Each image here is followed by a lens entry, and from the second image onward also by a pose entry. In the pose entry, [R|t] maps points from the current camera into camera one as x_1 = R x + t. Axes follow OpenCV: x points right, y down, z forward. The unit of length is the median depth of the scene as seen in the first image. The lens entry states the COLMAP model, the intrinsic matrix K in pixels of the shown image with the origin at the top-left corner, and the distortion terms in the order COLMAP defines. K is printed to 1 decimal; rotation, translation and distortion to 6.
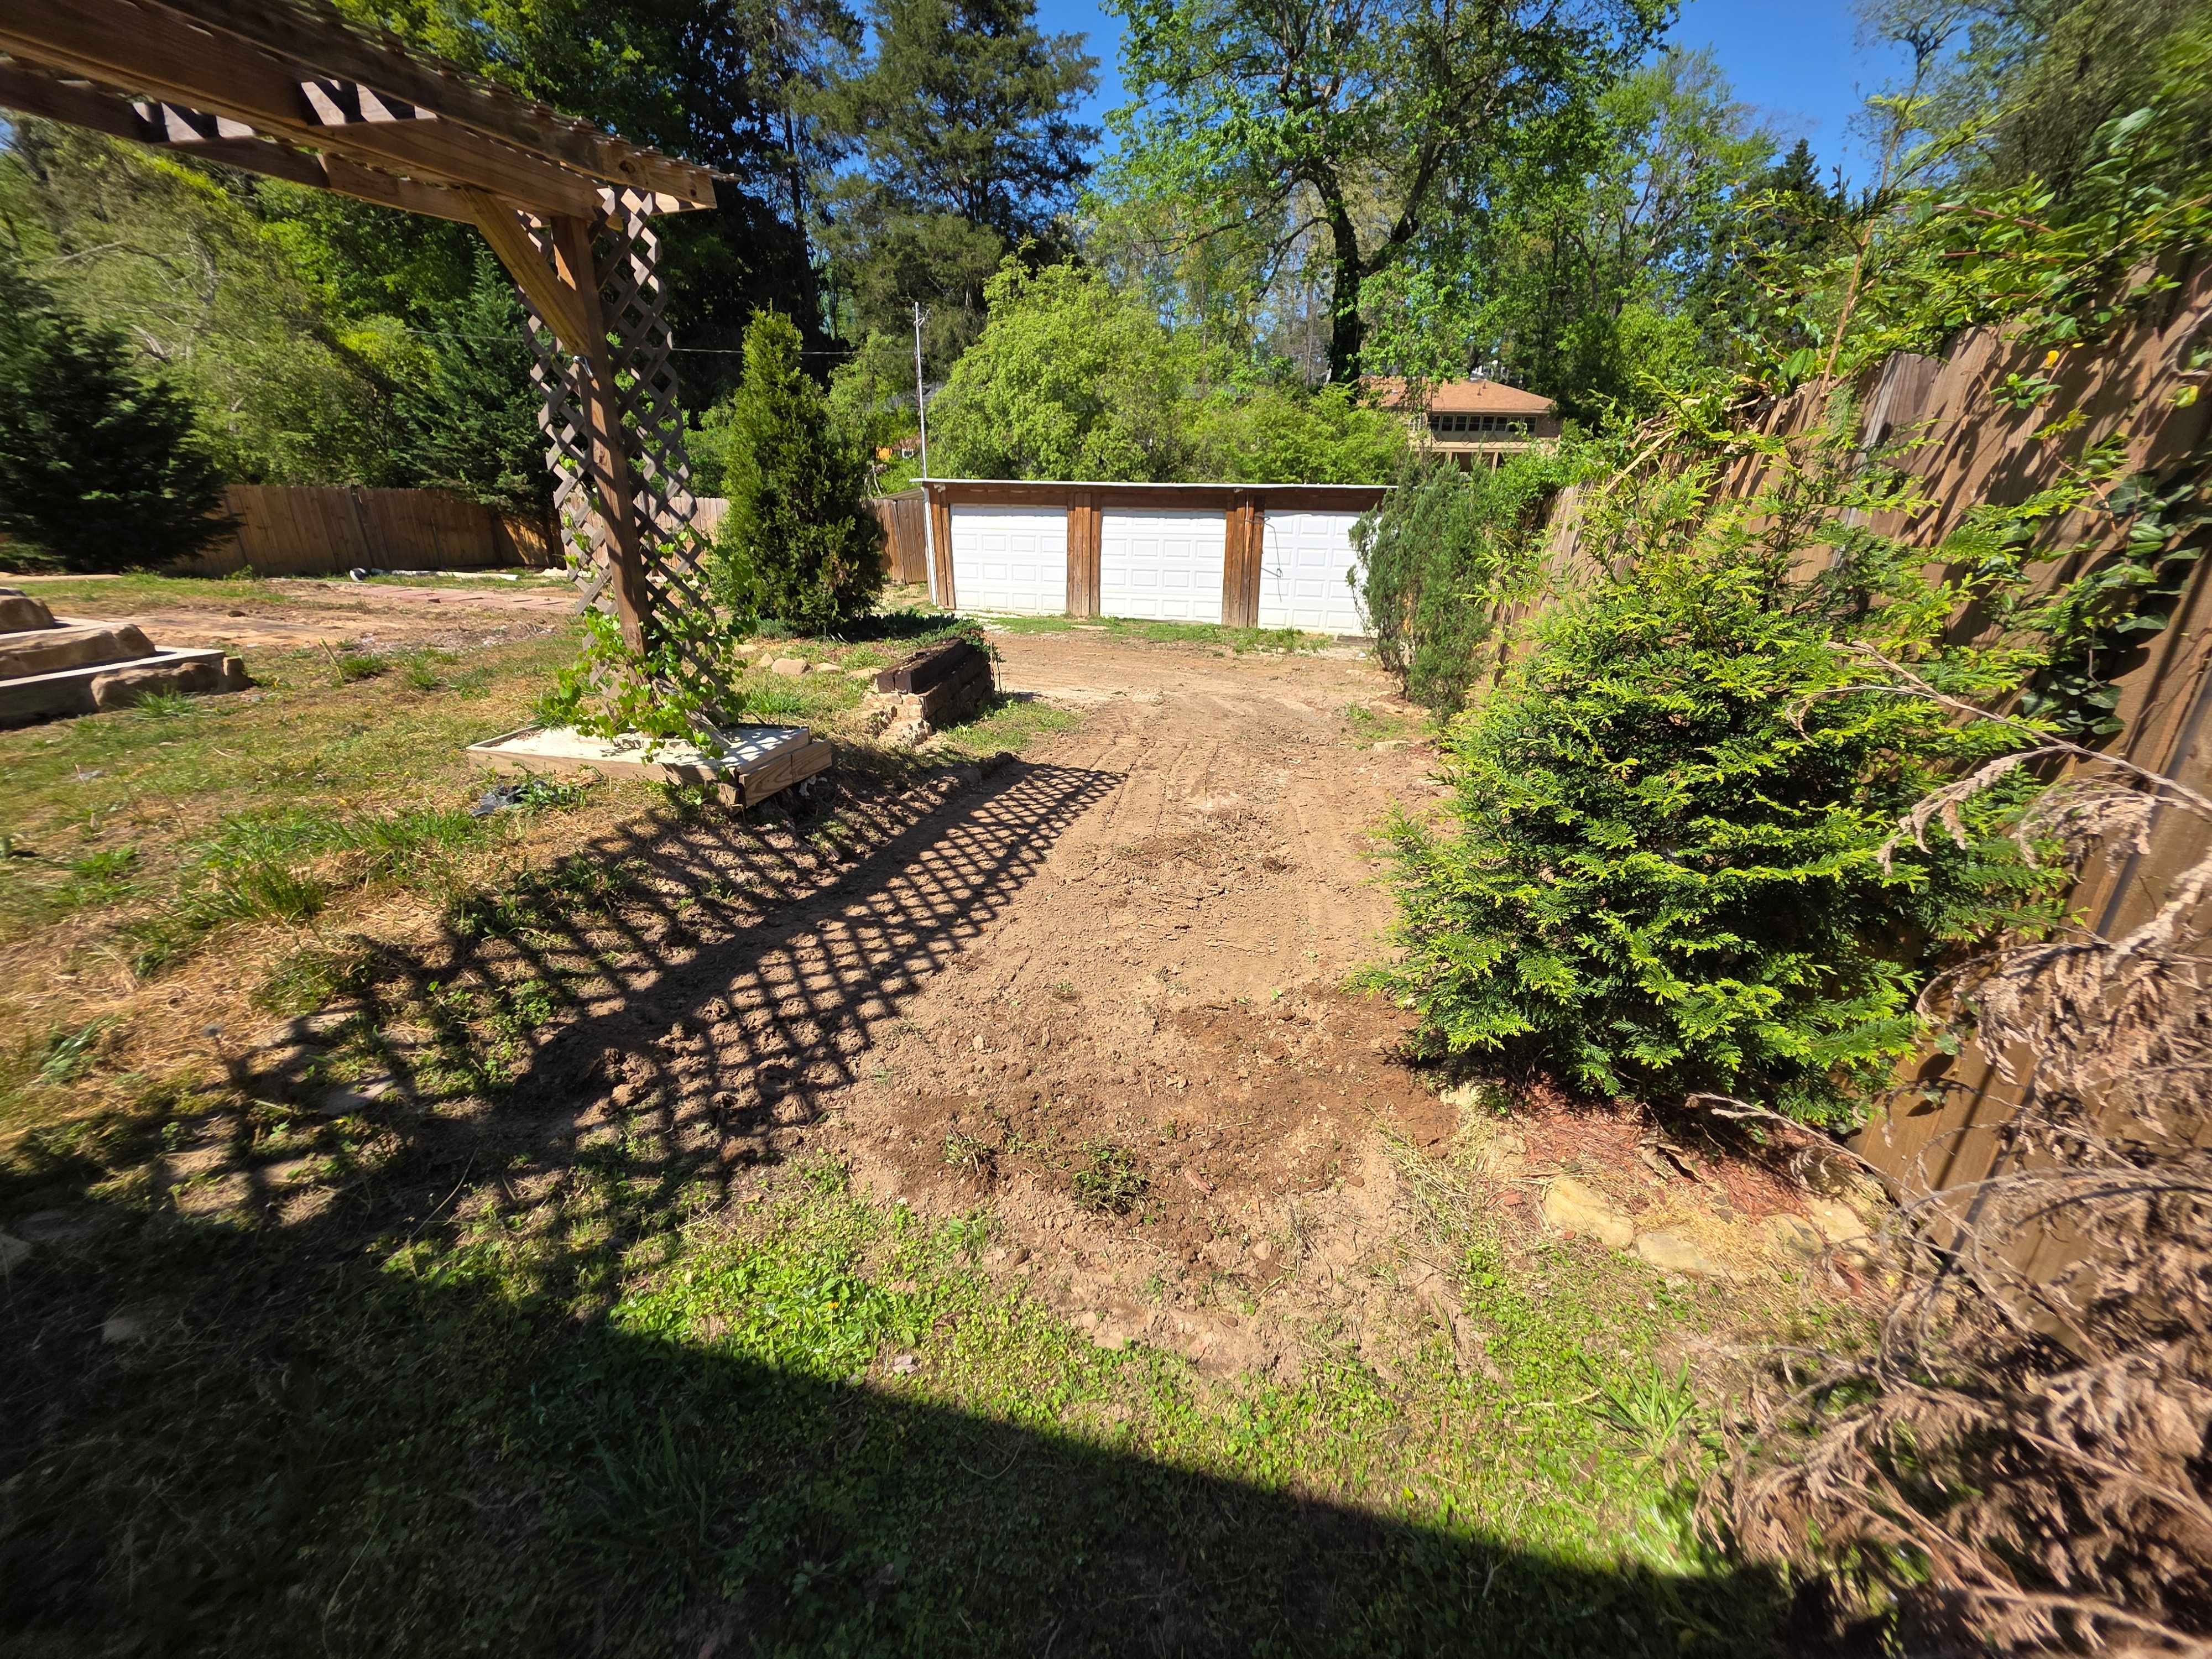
lens RADIAL K [[887.5, 0, 1107.3], [0, 887.5, 824.0], [0, 0, 1]] dist [0.003341, -0.001762]
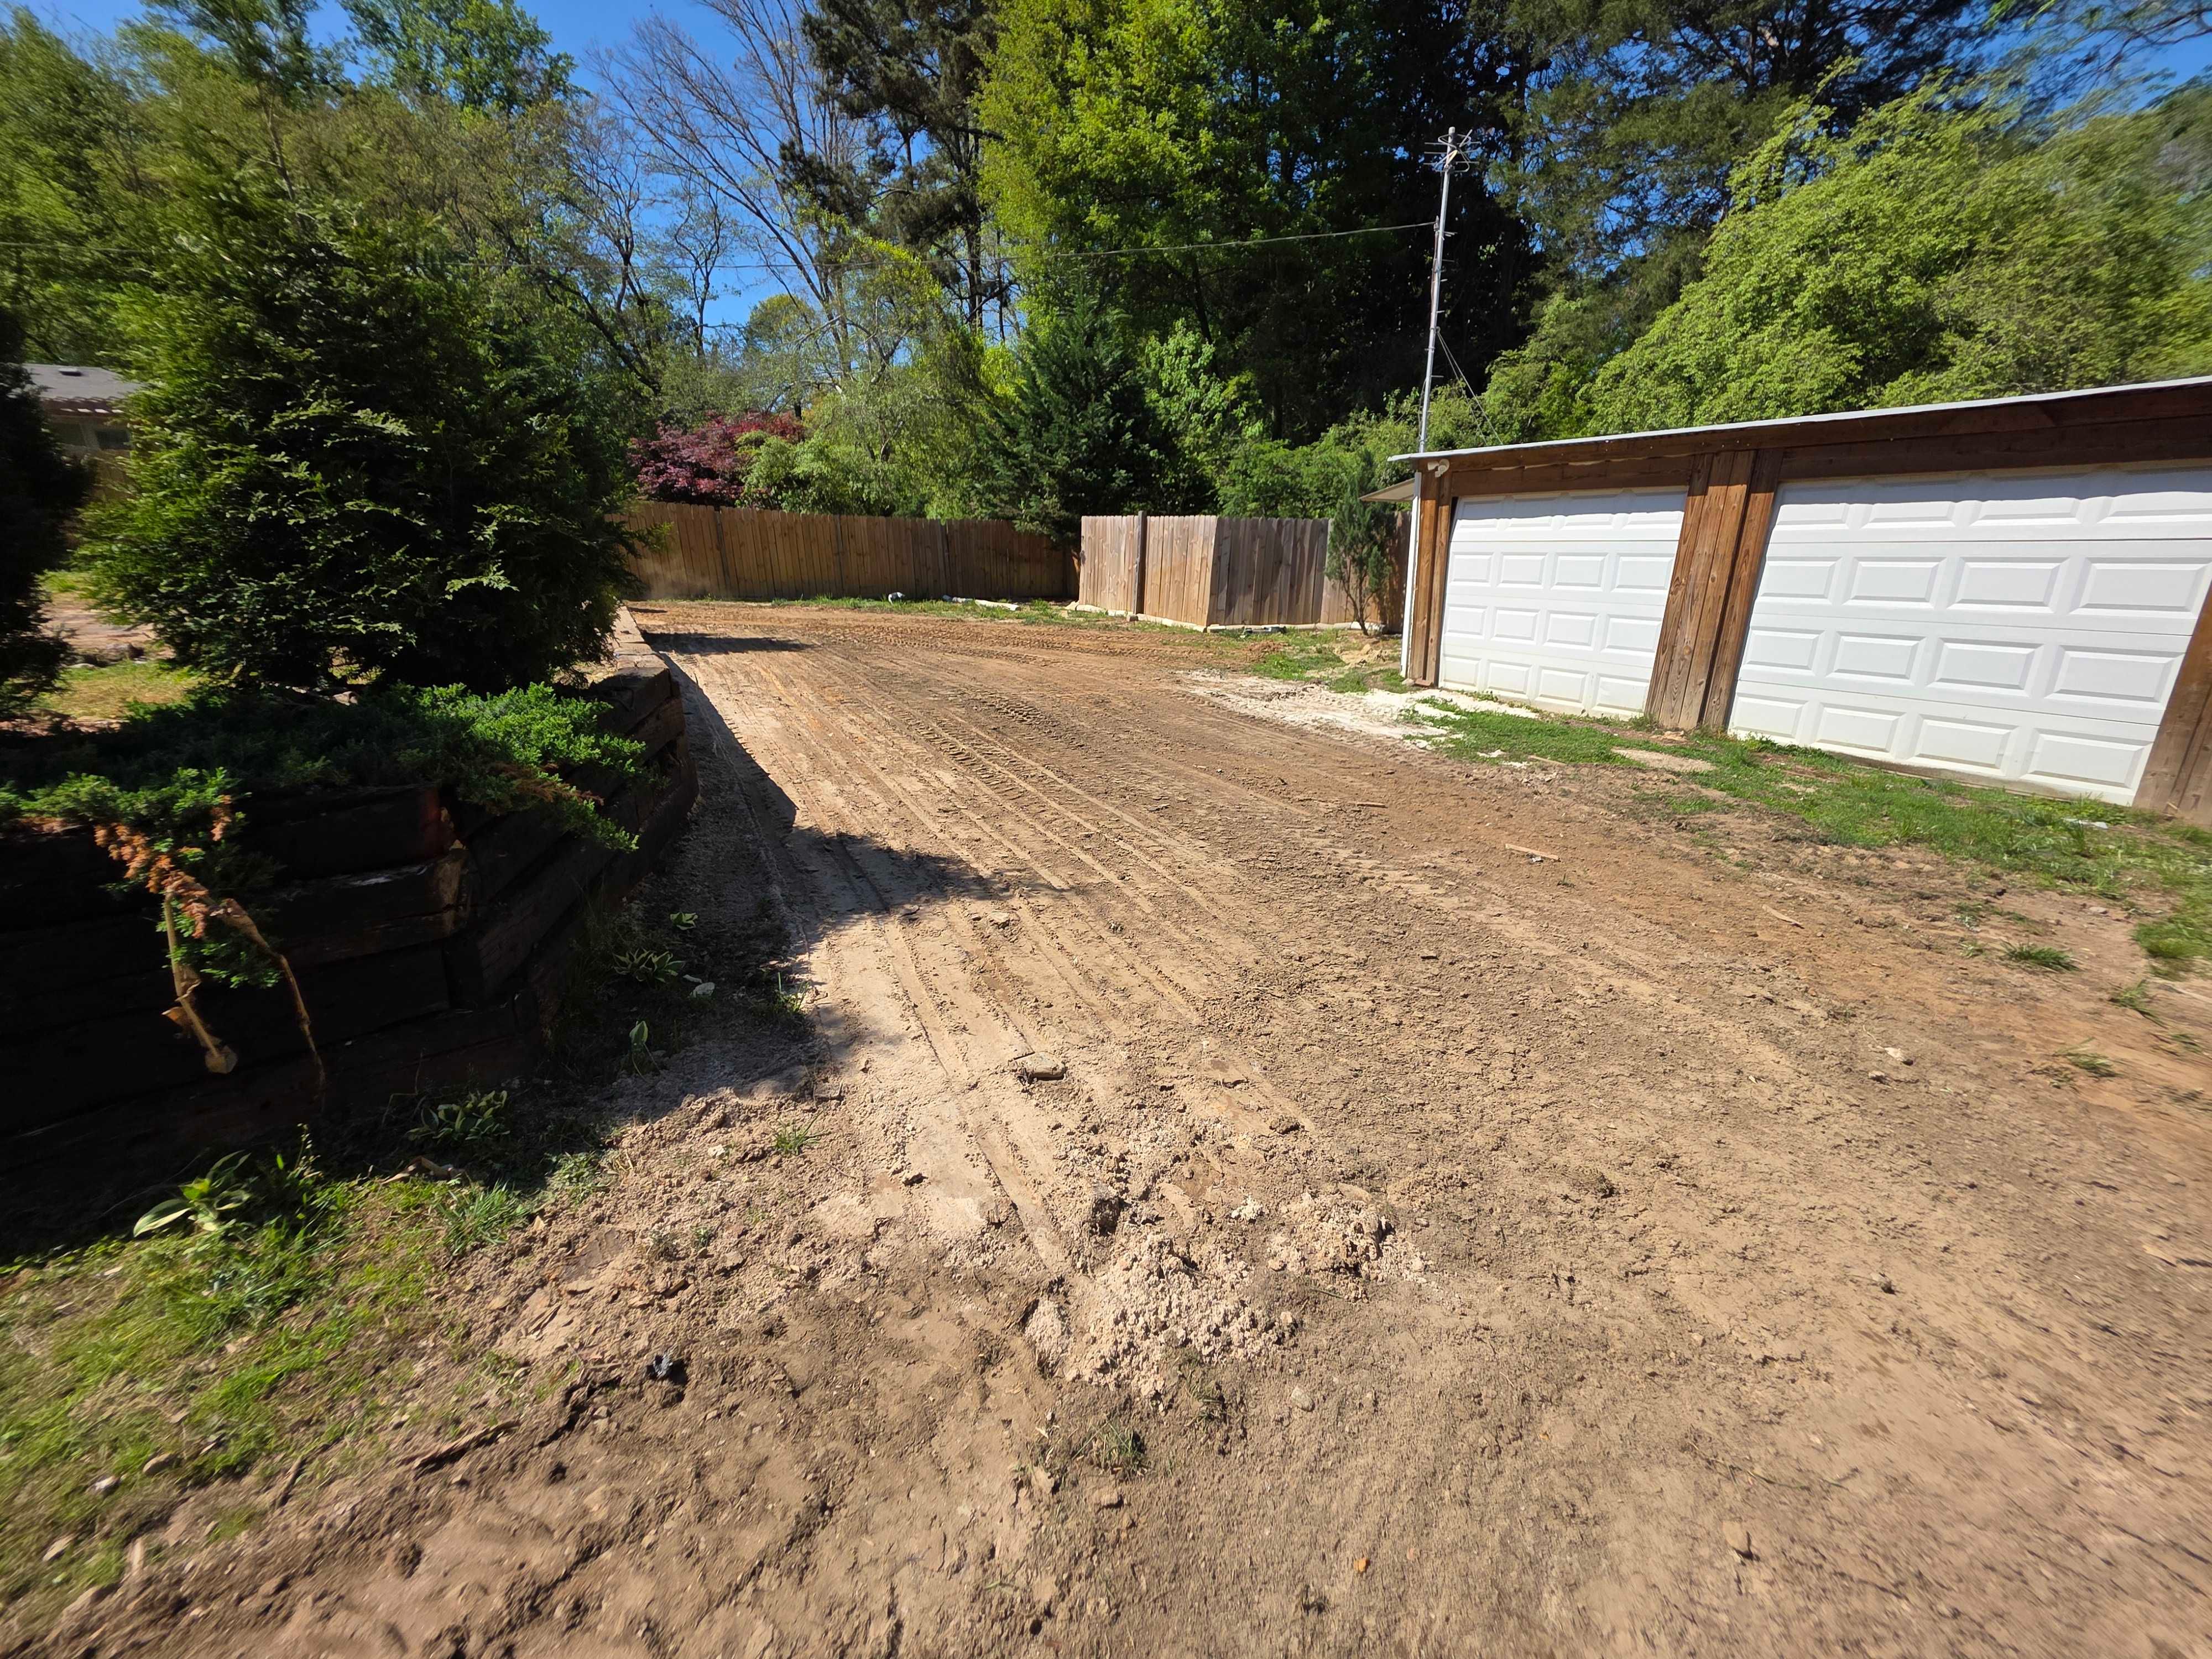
lens RADIAL K [[887.5, 0, 1107.3], [0, 887.5, 822.4], [0, 0, 1]] dist [0.003341, -0.001762]
pose [[0.711017, 0.198385, -0.674610, 0.076374], [-0.239698, 0.970297, 0.032705, -0.129451], [0.661060, 0.138448, 0.737449, 0.469470]]
